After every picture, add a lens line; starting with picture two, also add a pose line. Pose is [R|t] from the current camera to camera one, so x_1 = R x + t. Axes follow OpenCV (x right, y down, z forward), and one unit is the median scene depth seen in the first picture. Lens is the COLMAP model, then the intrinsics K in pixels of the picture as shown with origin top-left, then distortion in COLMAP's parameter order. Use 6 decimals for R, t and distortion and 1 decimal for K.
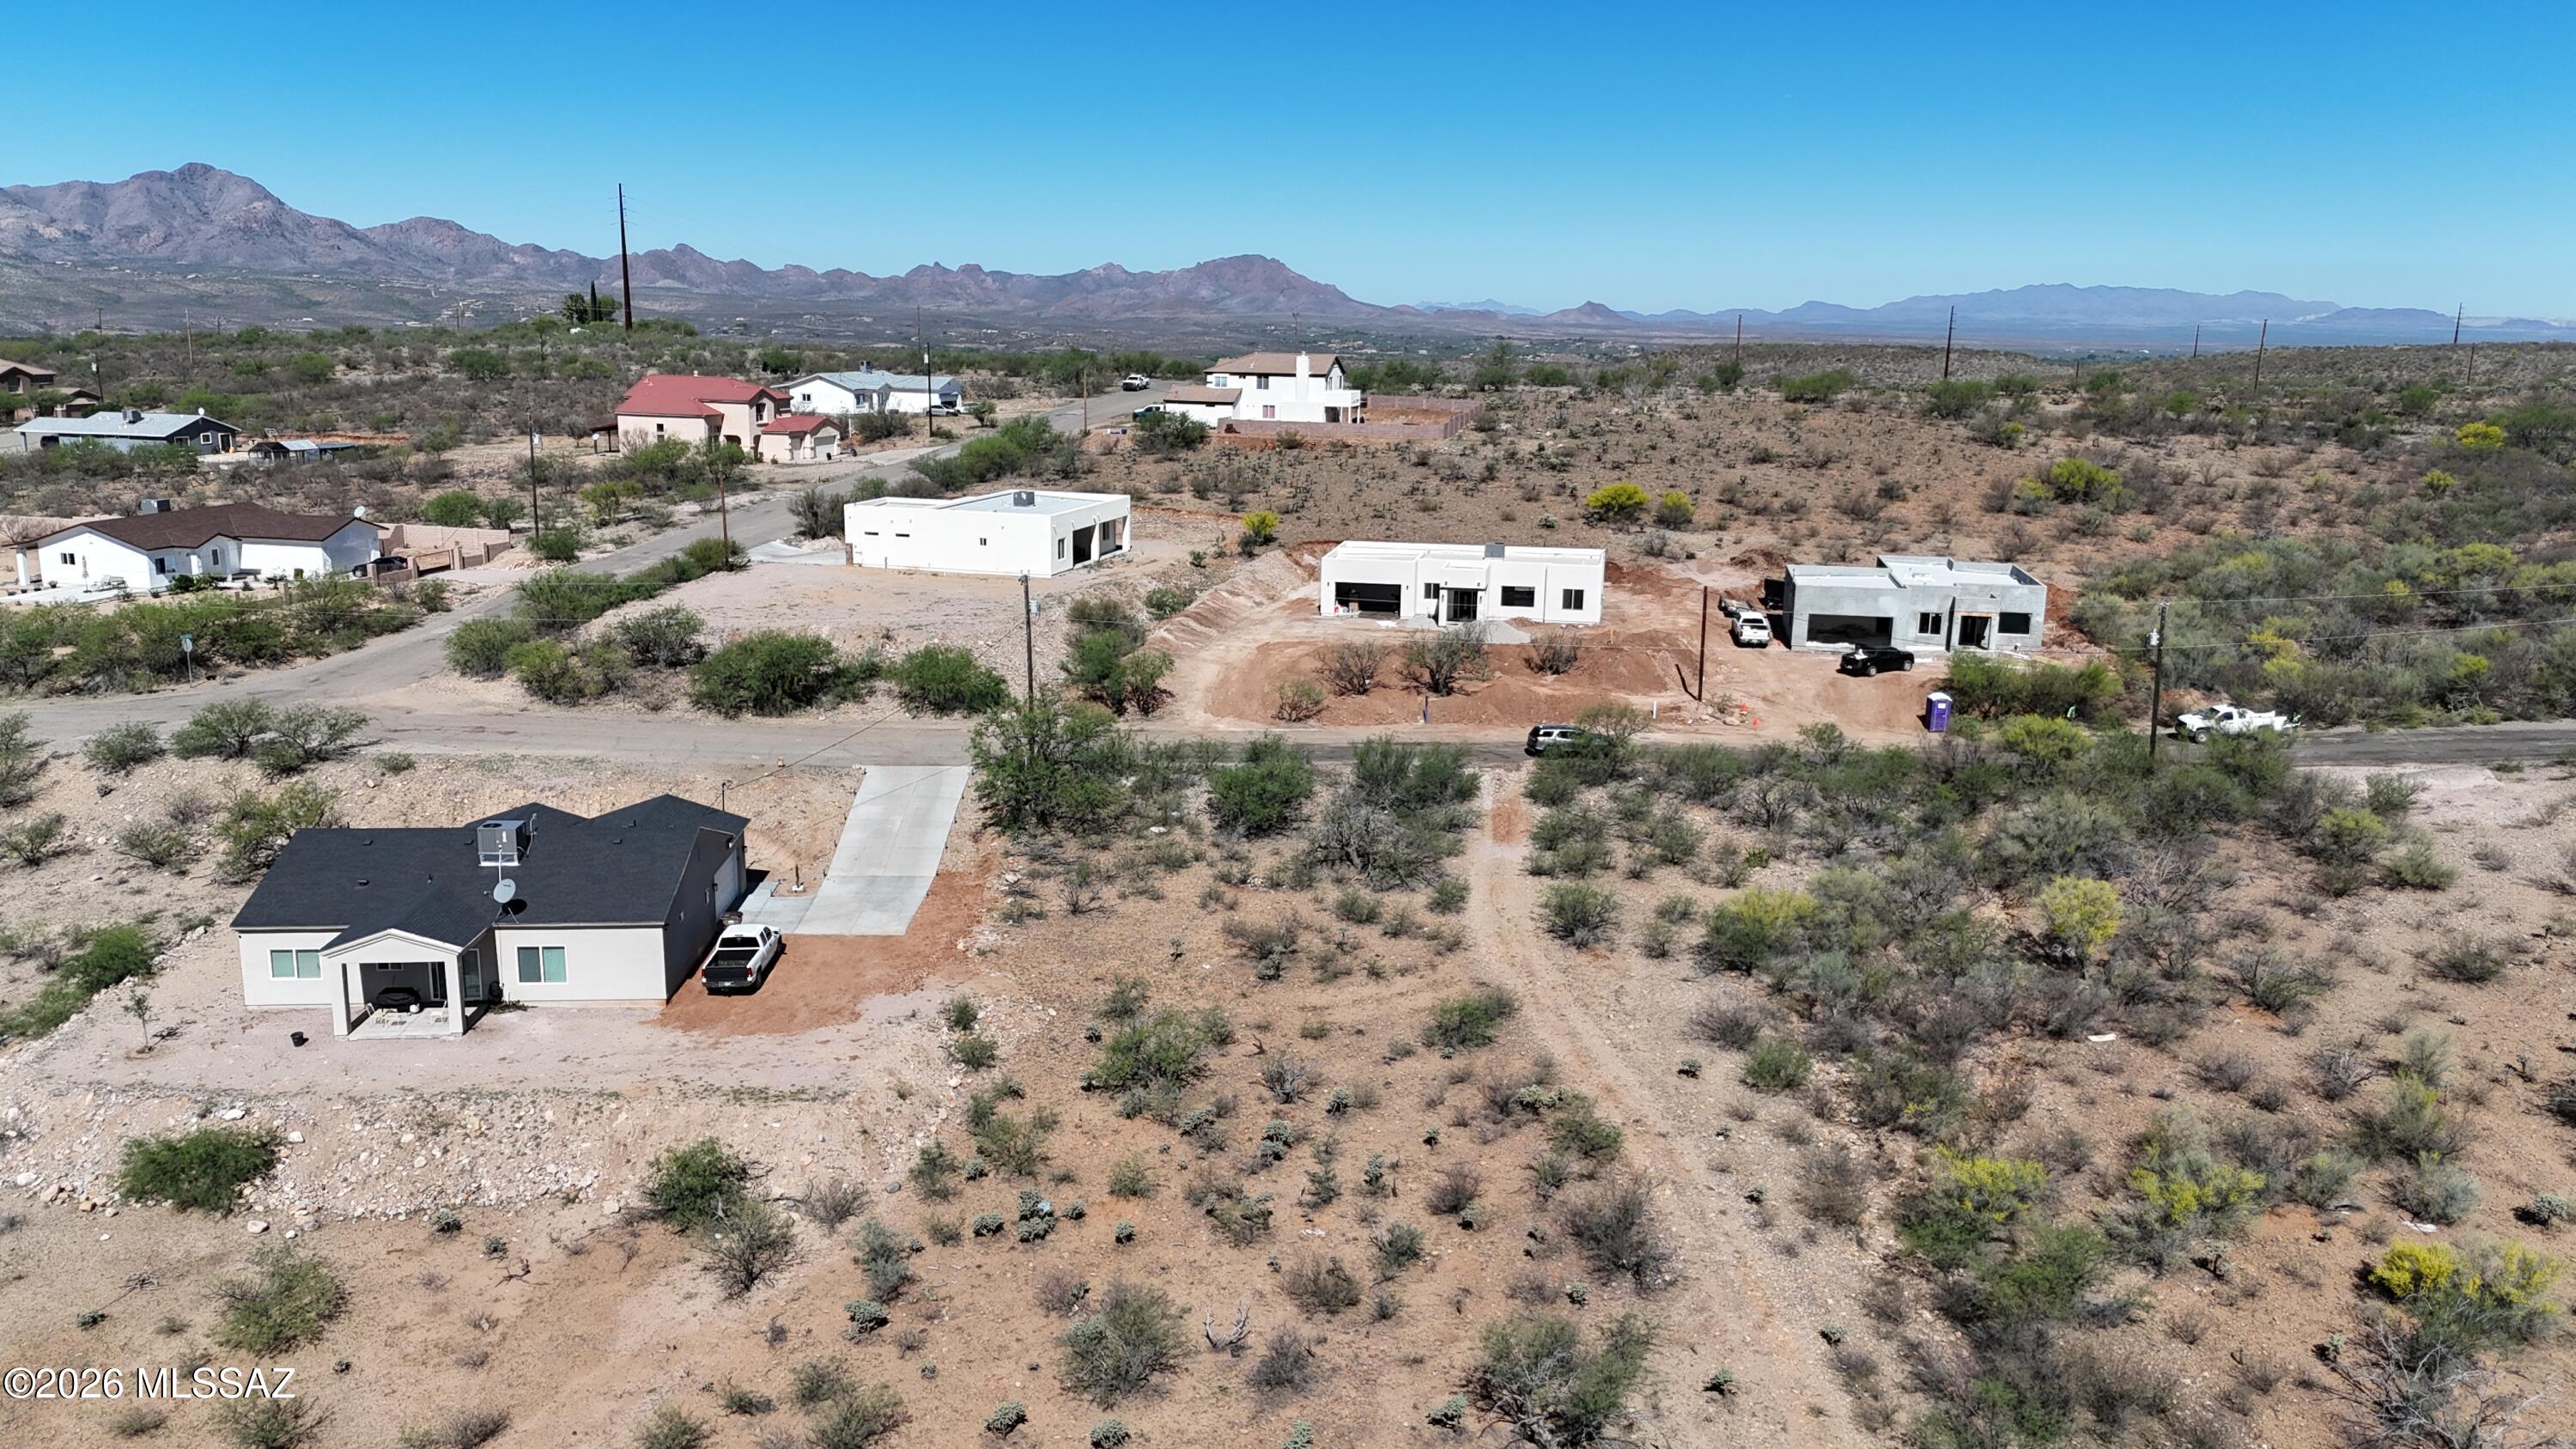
lens RADIAL K [[1886.8, 0, 1288.3], [0, 1886.8, 714.6], [0, 0, 1]] dist [0.069084, -0.066192]
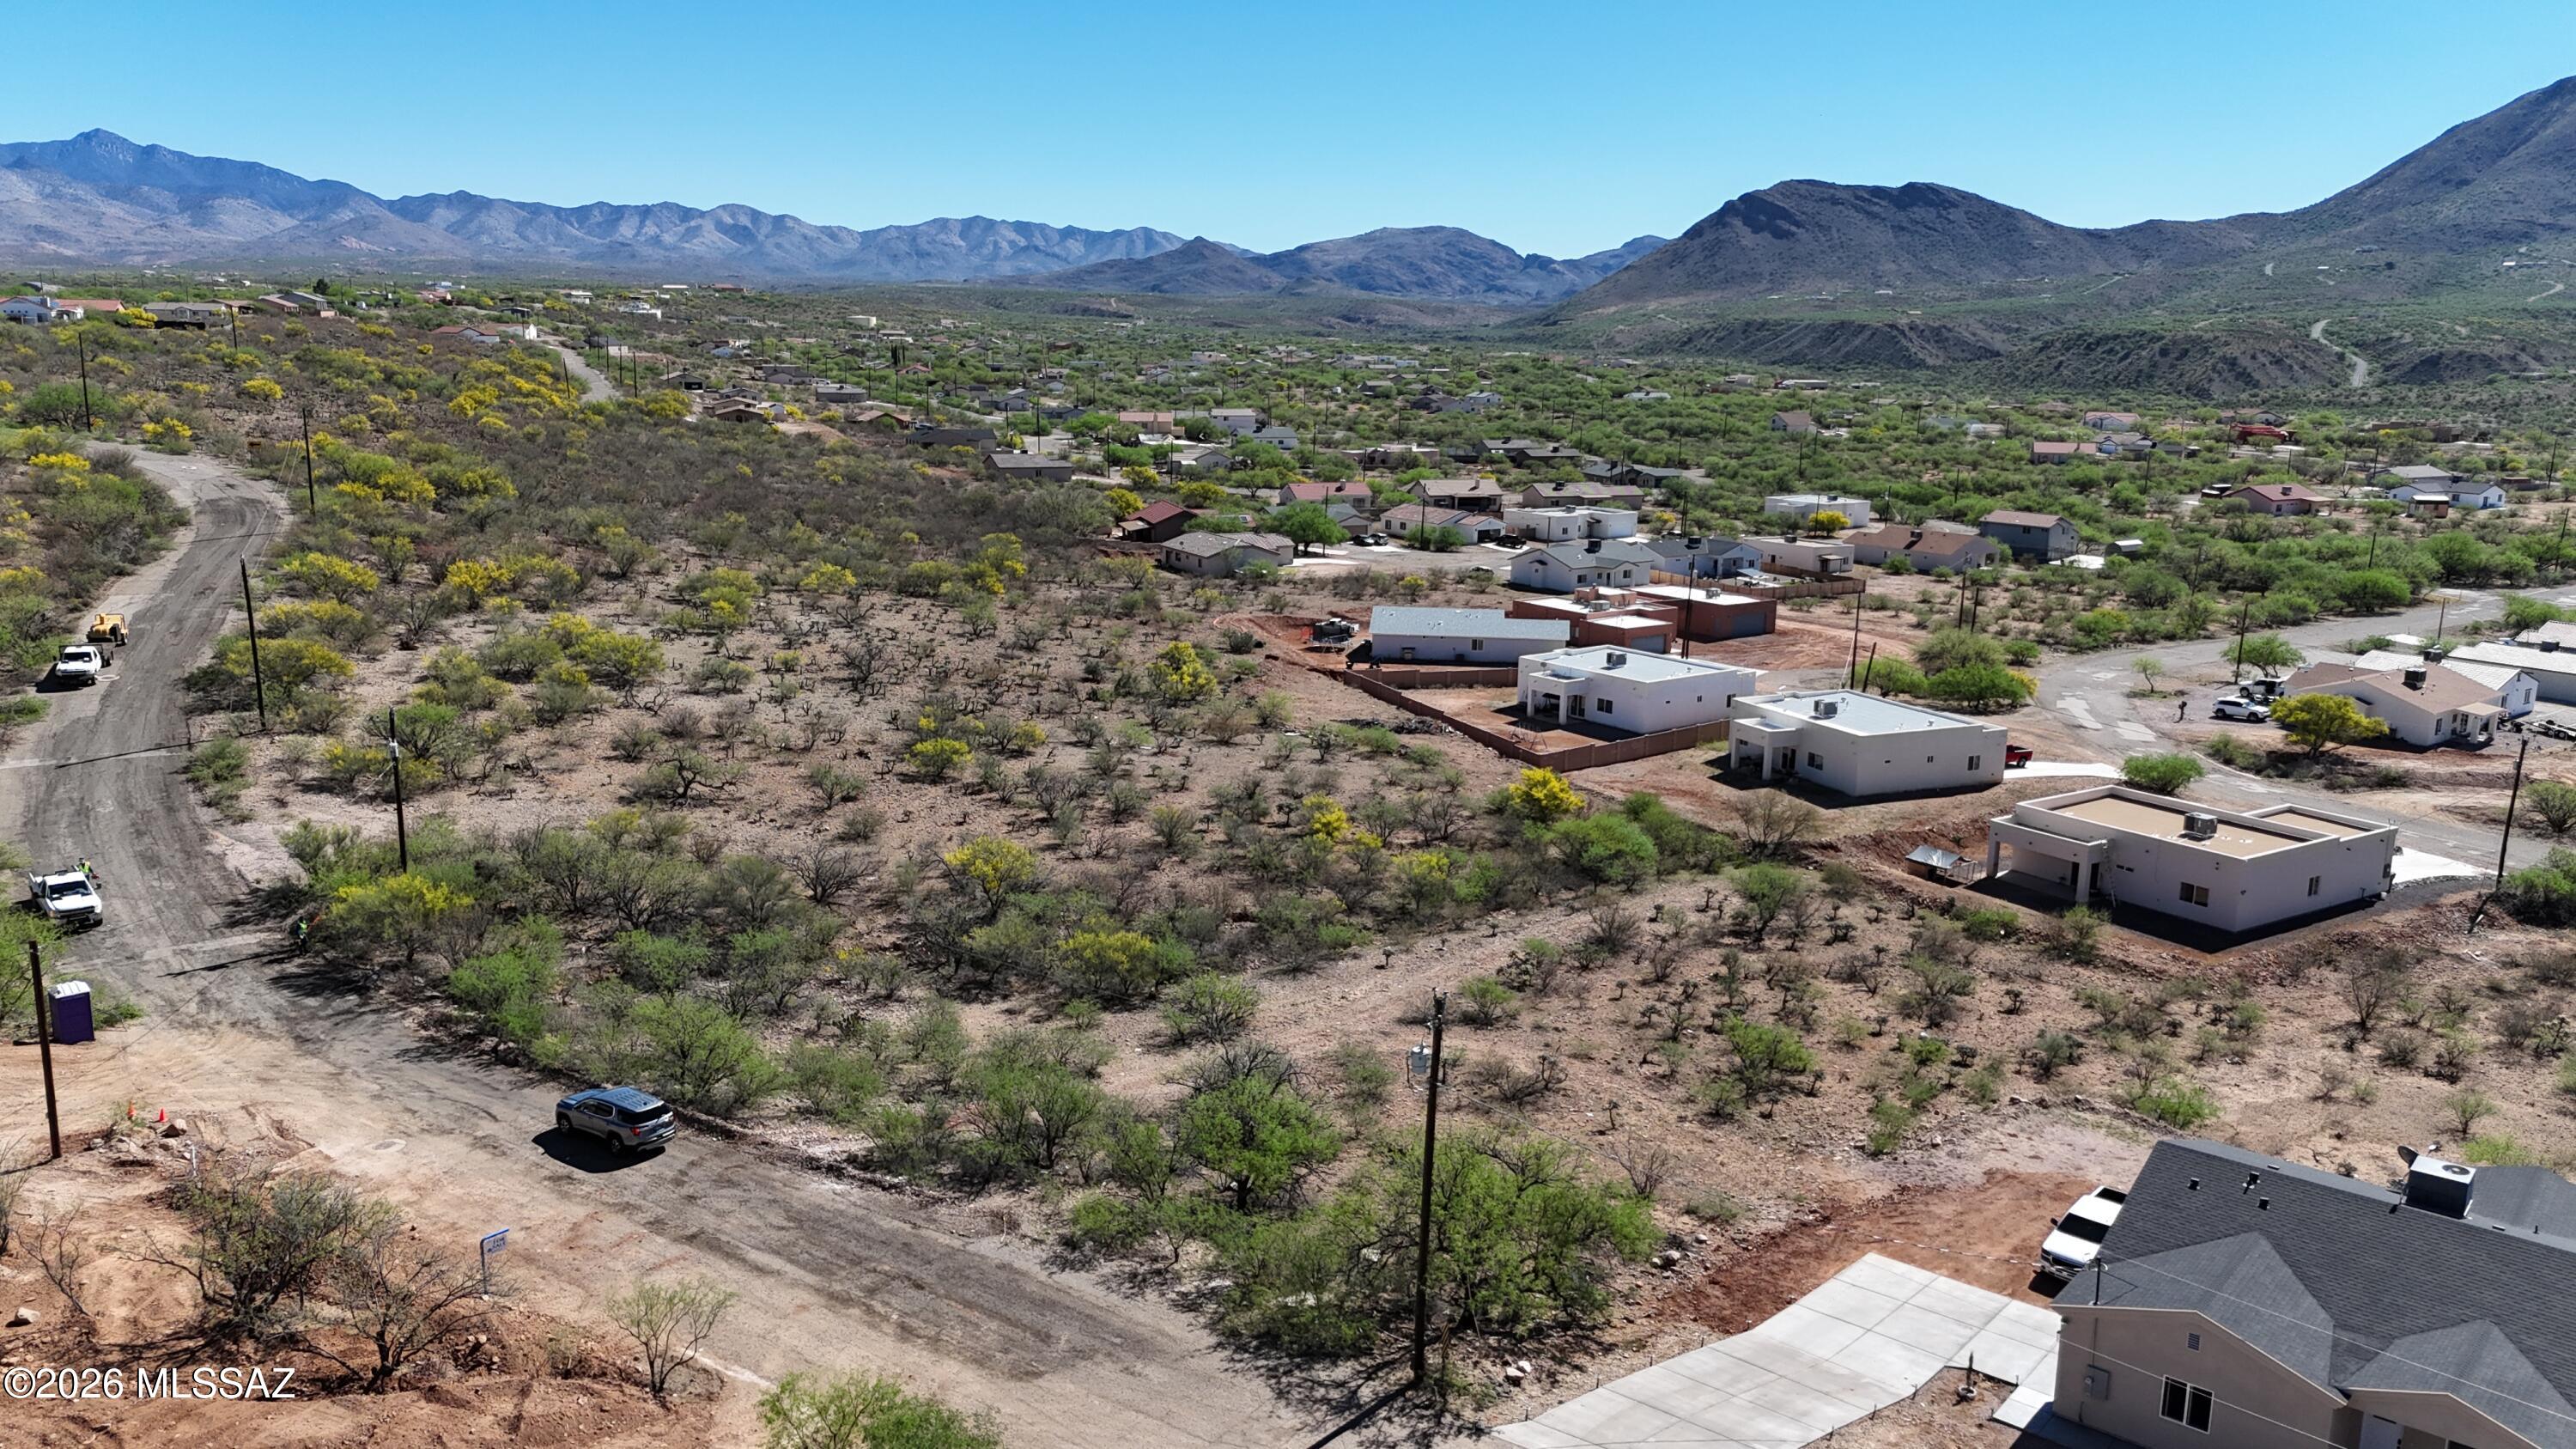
lens RADIAL K [[1886.8, 0, 1279.8], [0, 1886.8, 722.4], [0, 0, 1]] dist [0.069084, -0.066192]
pose [[-0.718308, -0.167264, 0.675319, -0.432083], [0.120553, 0.926063, 0.357596, -0.324521], [-0.685201, 0.338276, -0.645034, 1.326923]]
